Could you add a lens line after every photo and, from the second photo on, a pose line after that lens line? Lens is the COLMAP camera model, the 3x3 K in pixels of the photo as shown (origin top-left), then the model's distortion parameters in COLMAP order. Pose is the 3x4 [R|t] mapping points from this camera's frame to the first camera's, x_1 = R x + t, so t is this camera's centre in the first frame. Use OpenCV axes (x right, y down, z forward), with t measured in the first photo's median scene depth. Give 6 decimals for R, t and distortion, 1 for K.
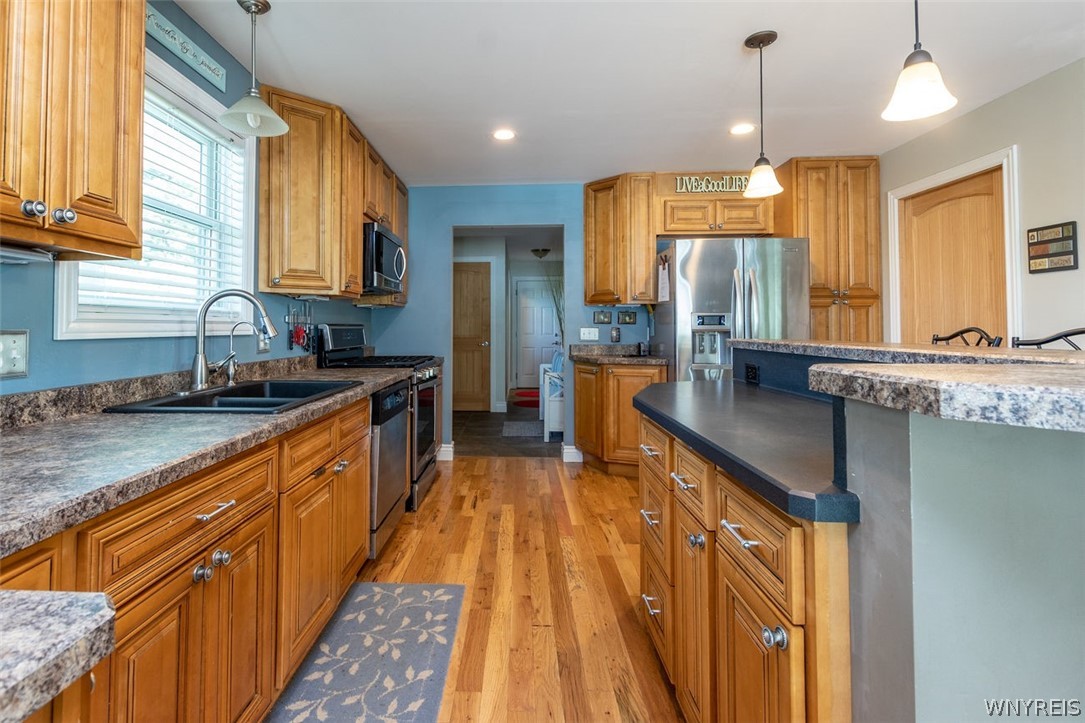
lens RADIAL K [[514.1, 0, 487.2], [0, 514.1, 310.9], [0, 0, 1]] dist [0.007420, -0.003347]
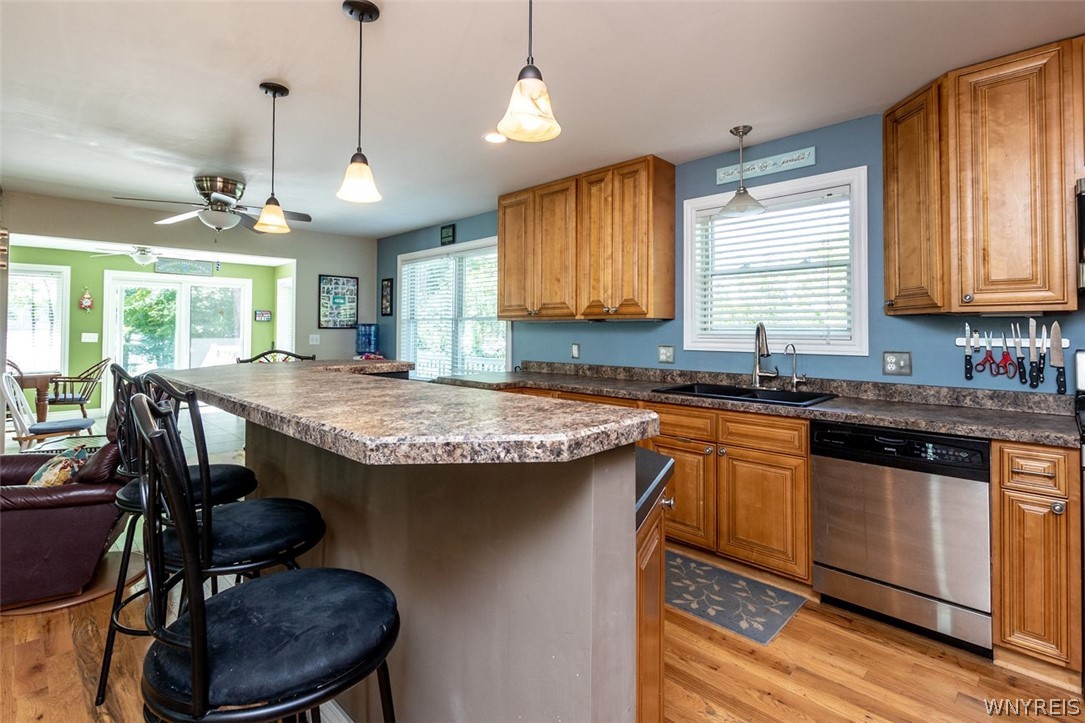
lens RADIAL K [[514.1, 0, 536.9], [0, 514.1, 317.7], [0, 0, 1]] dist [0.007420, -0.003347]
pose [[-0.657115, -0.016638, -0.753607, 0.822710], [0.023399, 0.998824, -0.042454, -0.005766], [0.753427, -0.045531, -0.655953, 1.197359]]
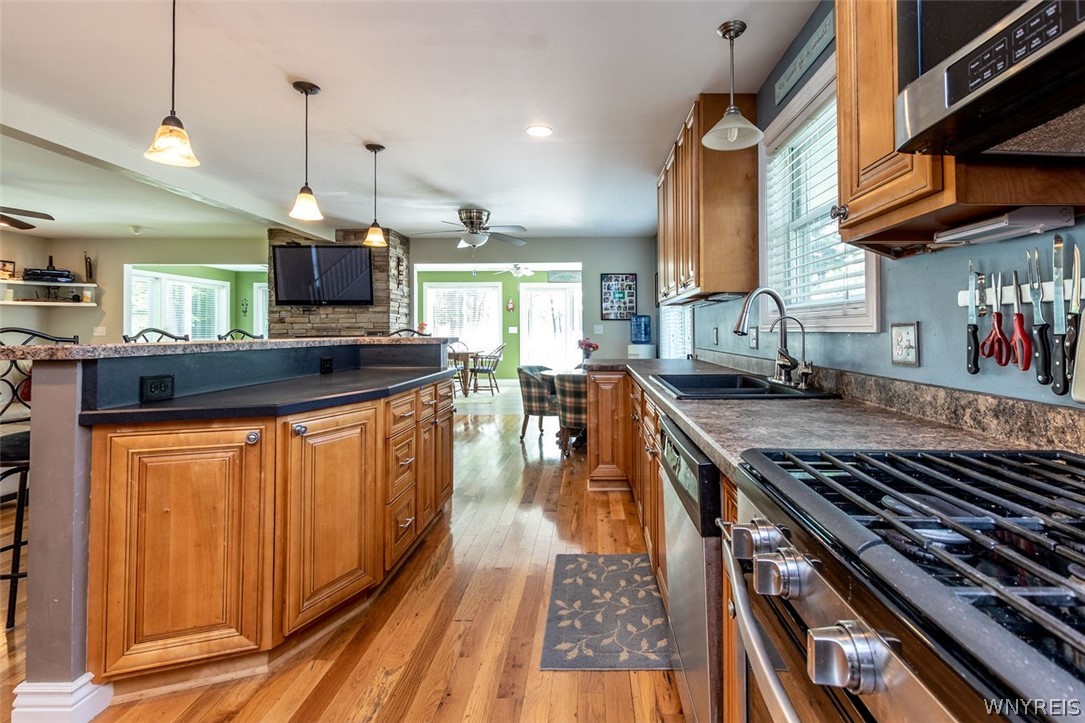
lens RADIAL K [[514.1, 0, 590.8], [0, 514.1, 316.0], [0, 0, 1]] dist [0.007420, -0.003347]
pose [[-0.997620, 0.004024, -0.068832, -0.060393], [0.008073, 0.998246, -0.058650, 0.059754], [0.068475, -0.059066, -0.995903, 1.621961]]
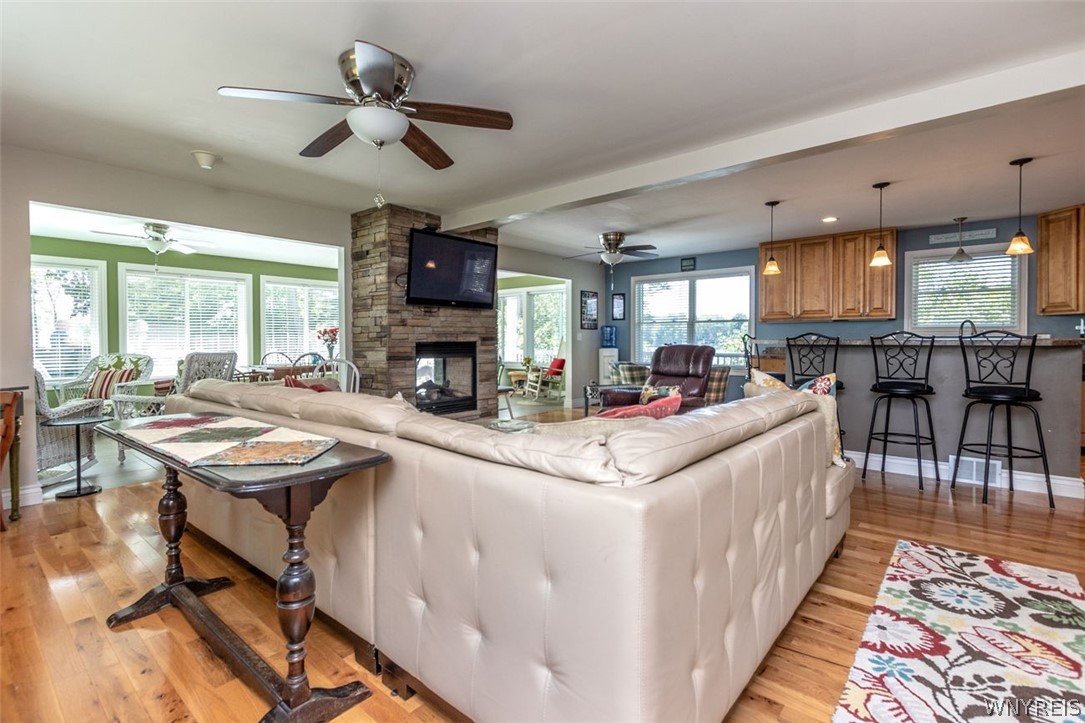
lens RADIAL K [[514.1, 0, 538.6], [0, 514.1, 354.3], [0, 0, 1]] dist [0.007420, -0.003347]
pose [[-0.603552, 0.026043, -0.796898, 2.553158], [0.028460, 0.999533, 0.011110, 0.039929], [0.796816, -0.015975, -0.604011, 0.682856]]
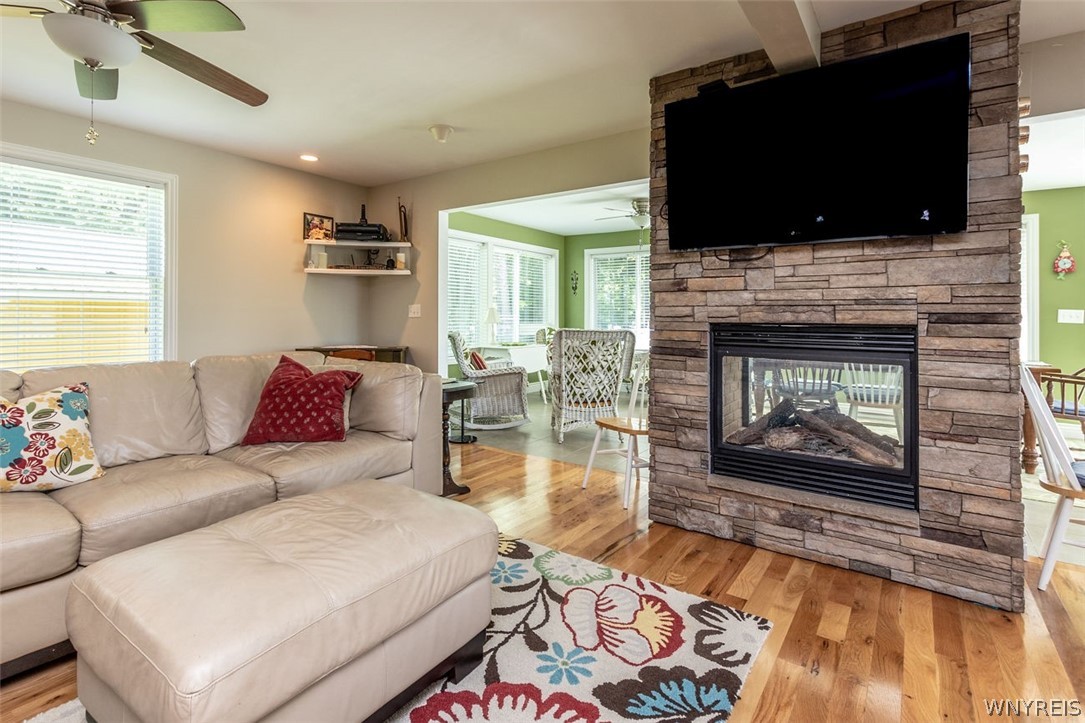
lens RADIAL K [[514.1, 0, 532.8], [0, 514.1, 327.3], [0, 0, 1]] dist [0.007420, -0.003347]
pose [[-0.843629, -0.016122, 0.536685, 0.939167], [-0.023451, 0.999702, -0.006832, 0.024608], [-0.536415, -0.018349, -0.843755, 0.111185]]
